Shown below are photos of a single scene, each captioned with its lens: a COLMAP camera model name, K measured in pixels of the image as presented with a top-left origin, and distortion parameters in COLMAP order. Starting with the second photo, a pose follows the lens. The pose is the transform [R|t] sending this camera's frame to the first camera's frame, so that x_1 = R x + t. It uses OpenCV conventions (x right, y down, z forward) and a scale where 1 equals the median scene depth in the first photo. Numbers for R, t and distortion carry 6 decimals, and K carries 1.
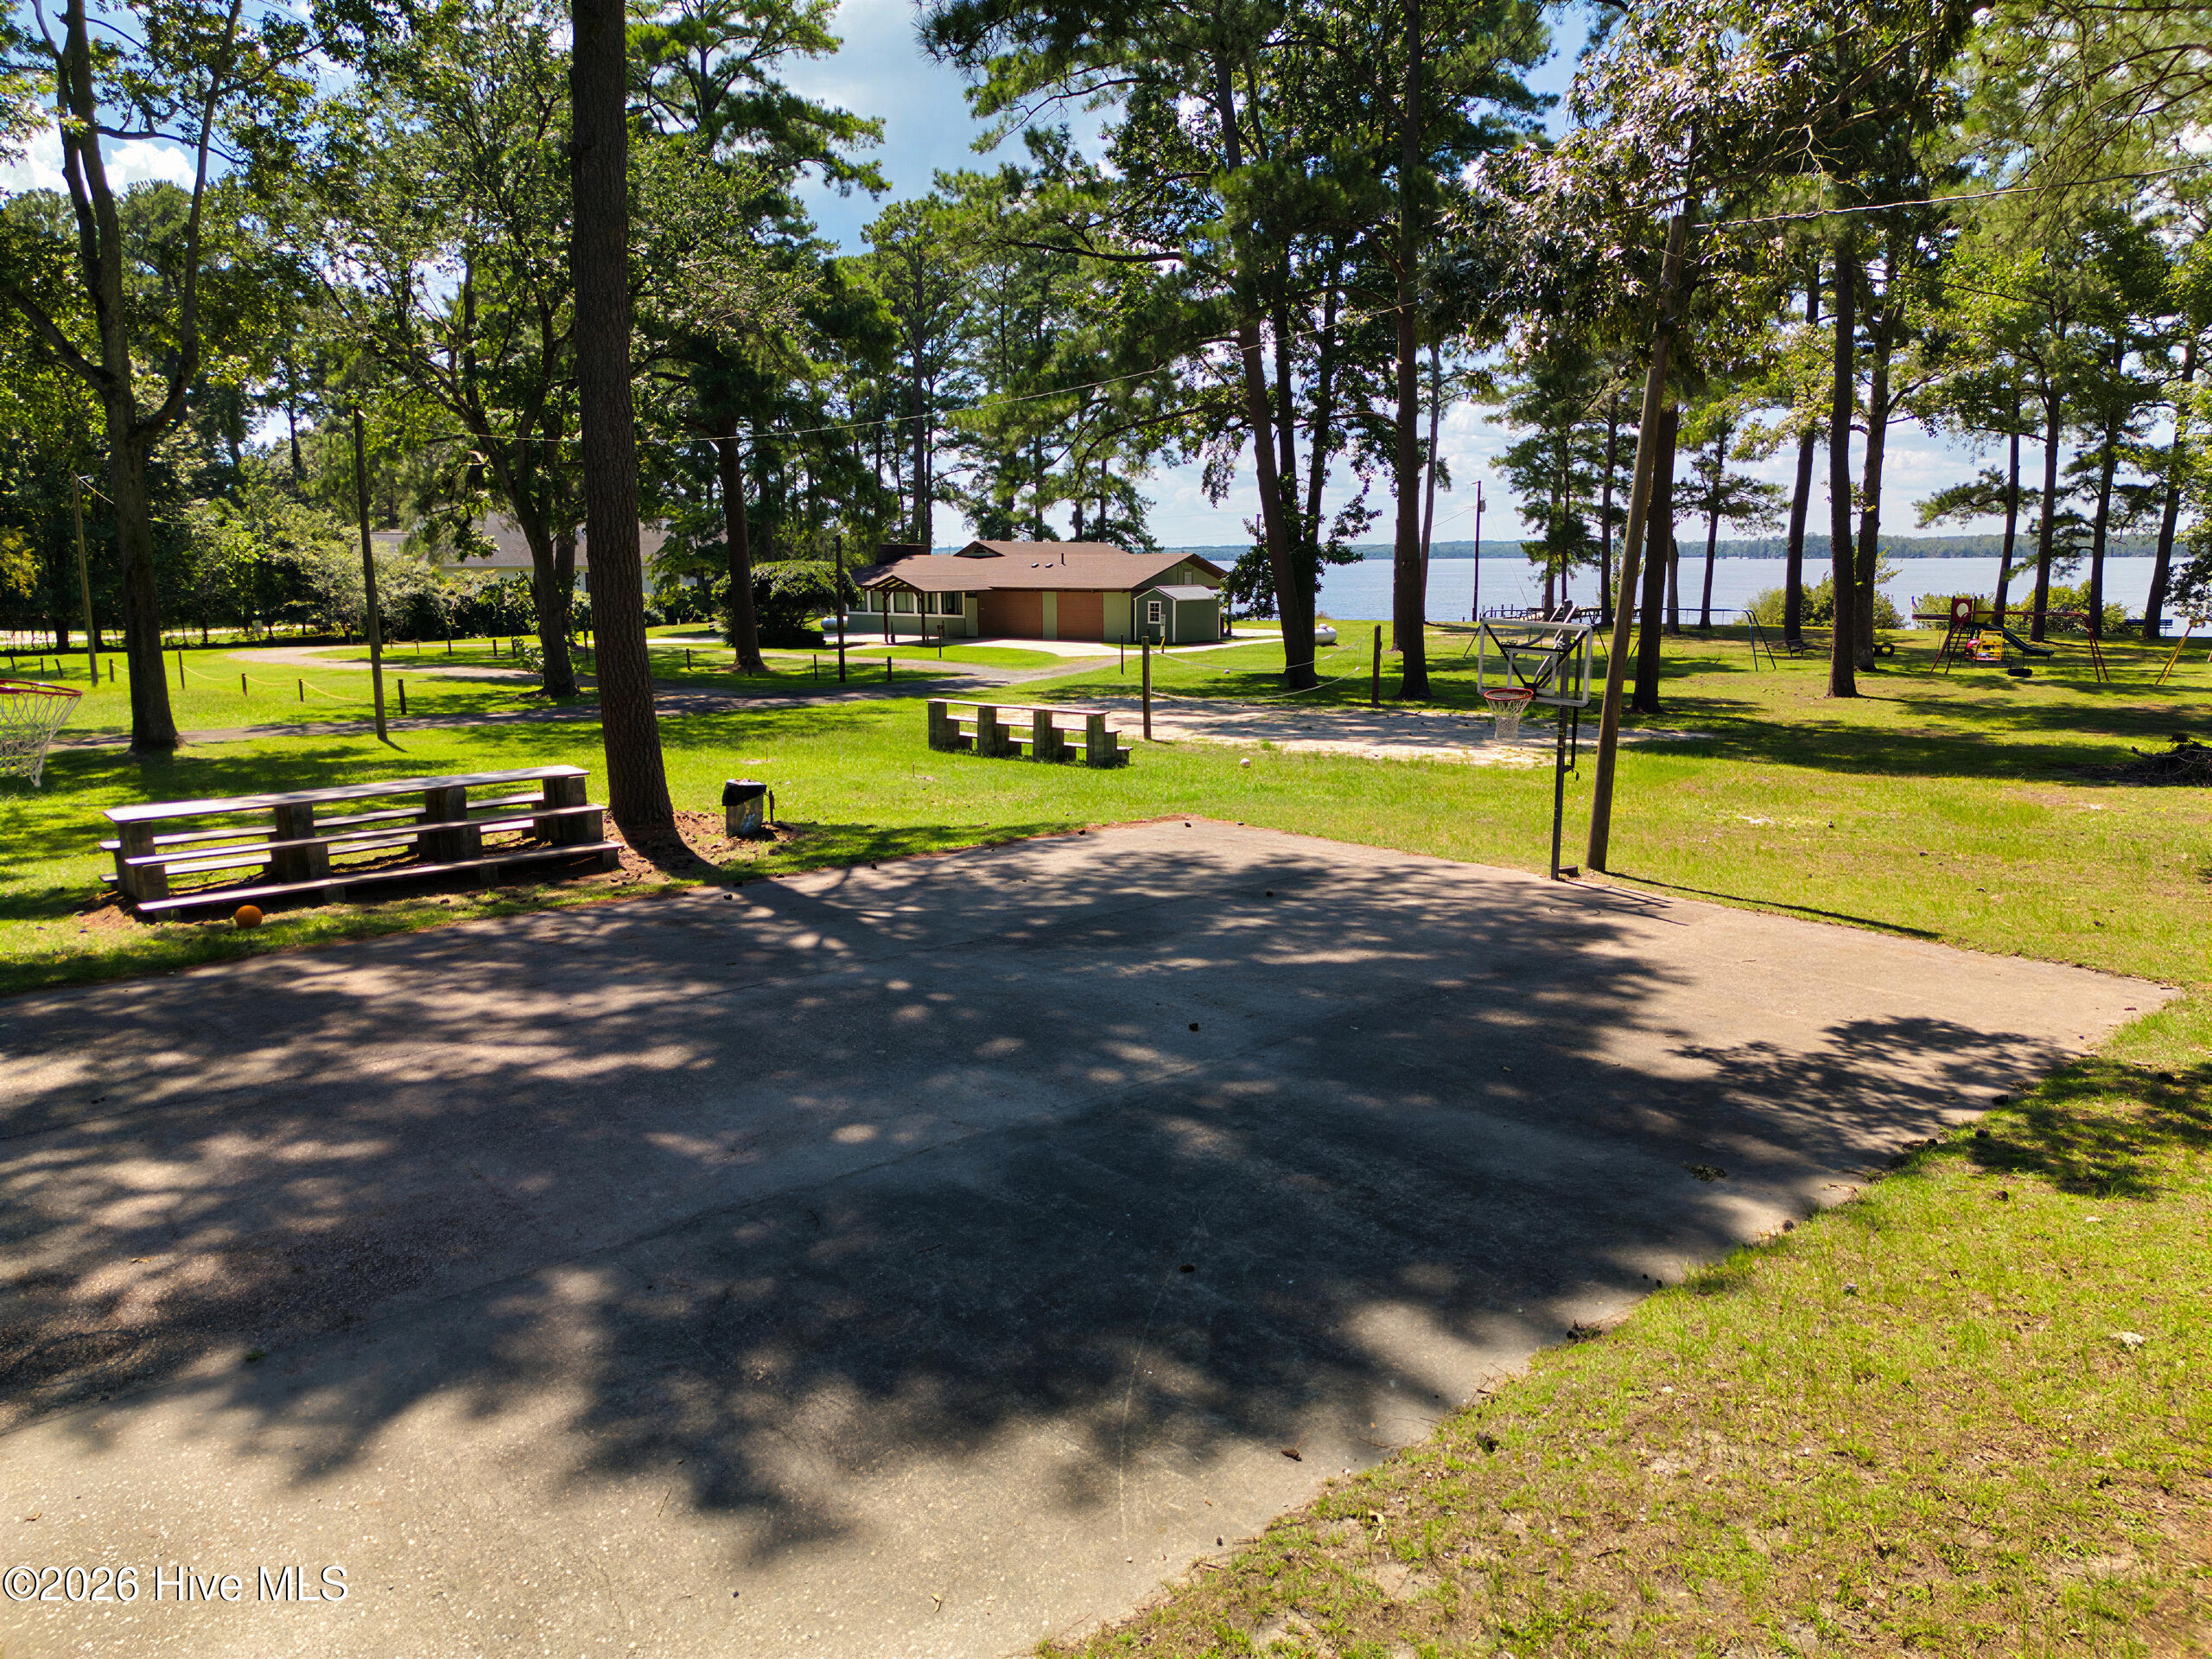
lens RADIAL K [[1639.5, 0, 1106.0], [0, 1639.5, 829.5], [0, 0, 1]] dist [-0.000033, -0.000550]
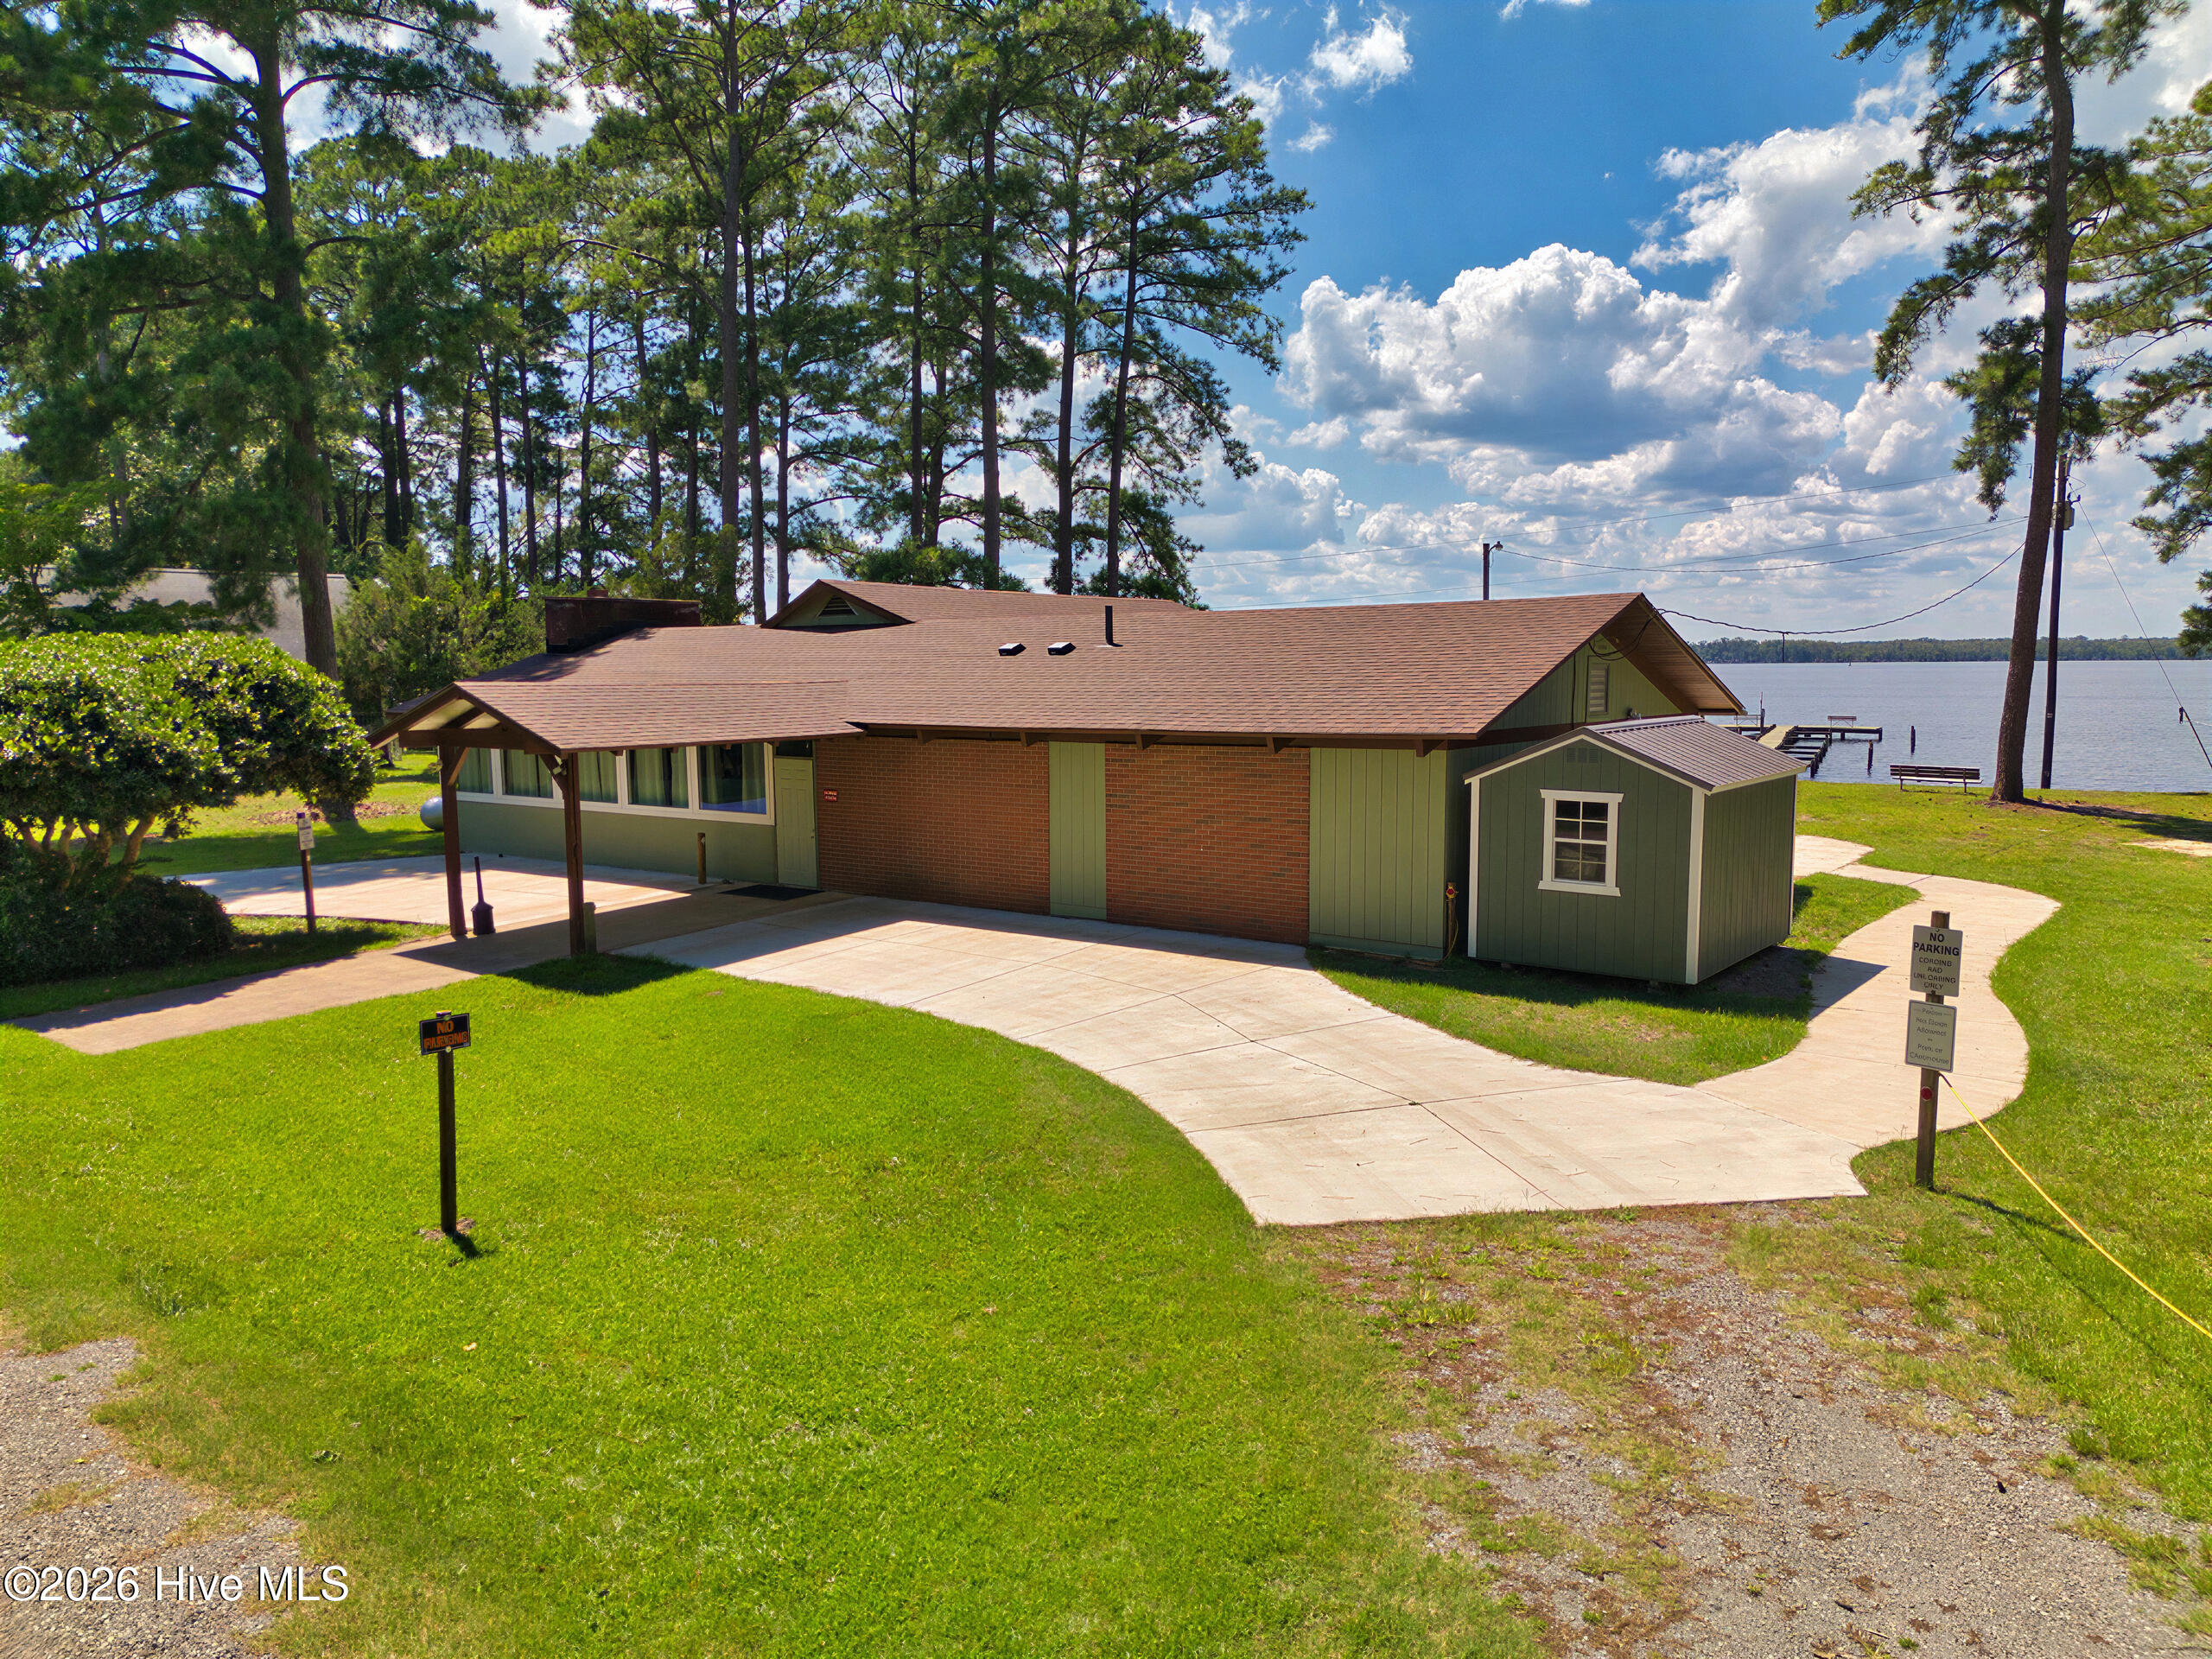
lens RADIAL K [[1639.5, 0, 1106.0], [0, 1639.5, 829.5], [0, 0, 1]] dist [-0.000033, -0.000550]
pose [[0.998945, -0.010430, 0.044719, -0.027528], [0.013303, 0.997833, -0.064436, -0.075969], [-0.043950, 0.064963, 0.996919, 0.490928]]
